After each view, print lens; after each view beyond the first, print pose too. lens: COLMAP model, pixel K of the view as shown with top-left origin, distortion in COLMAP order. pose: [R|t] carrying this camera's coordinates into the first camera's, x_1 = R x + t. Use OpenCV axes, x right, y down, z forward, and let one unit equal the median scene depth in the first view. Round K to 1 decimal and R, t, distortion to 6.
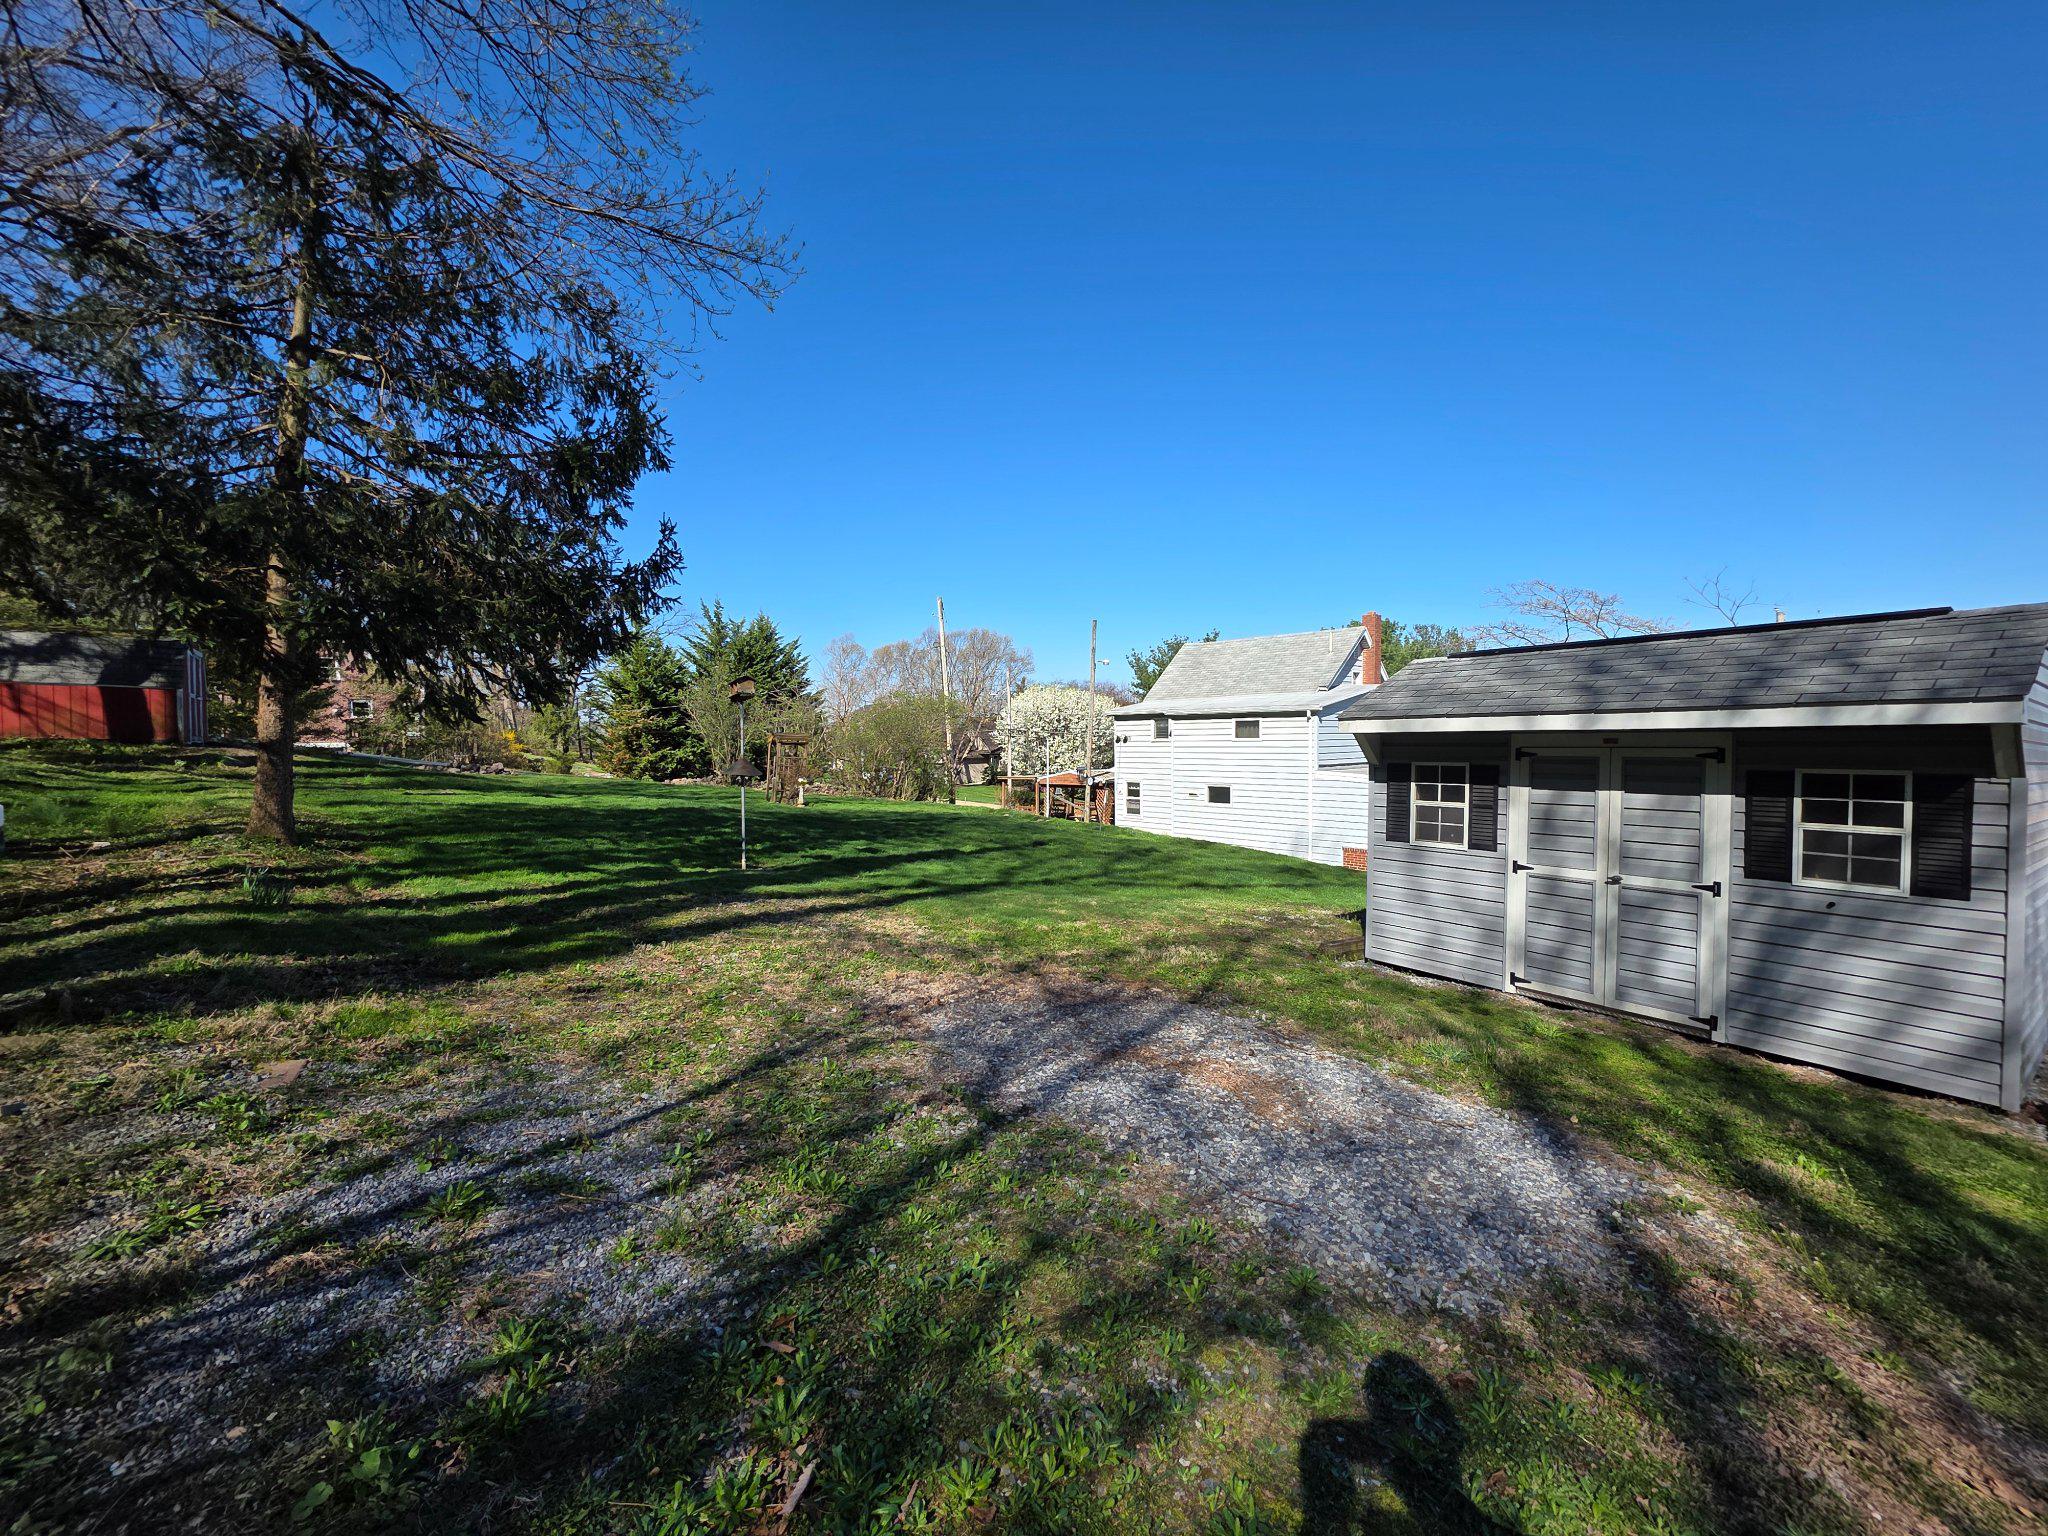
lens RADIAL K [[822.0, 0, 1024.0], [0, 822.0, 768.0], [0, 0, 1]] dist [0.000024, 0.000045]
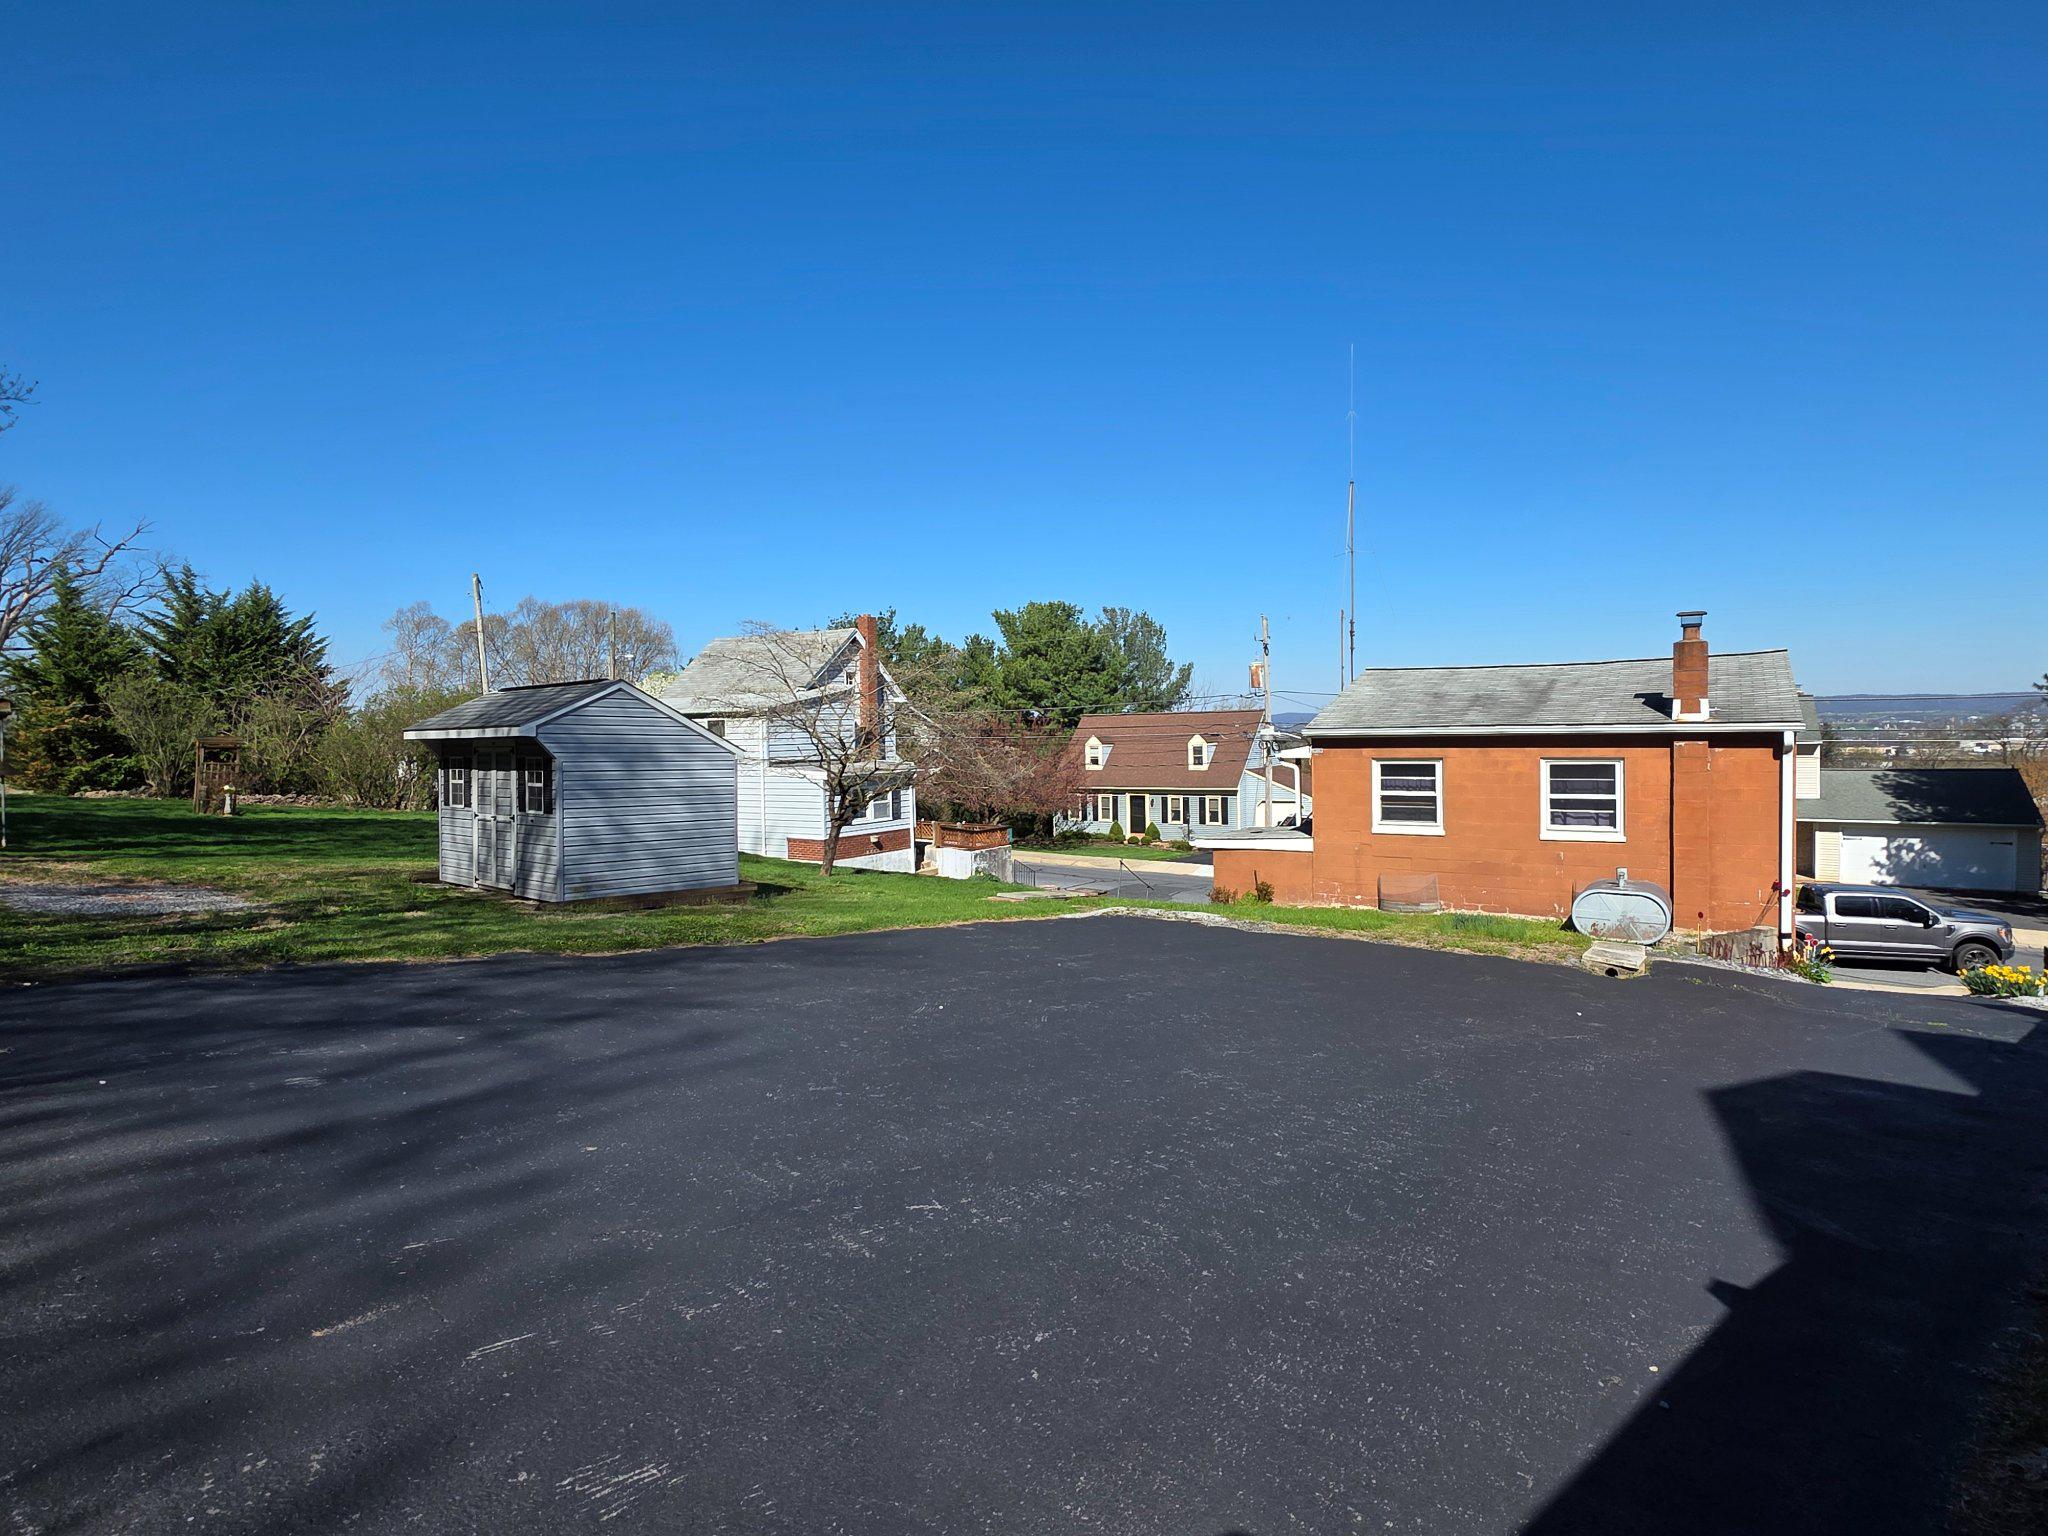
lens RADIAL K [[1072.3, 0, 1024.0], [0, 1072.3, 768.0], [0, 0, 1]] dist [-0.001956, 0.000476]
pose [[0.969186, -0.018057, 0.245669, 0.159793], [0.018961, 0.999819, -0.001314, 0.005920], [-0.245601, 0.005931, 0.969353, -0.204604]]
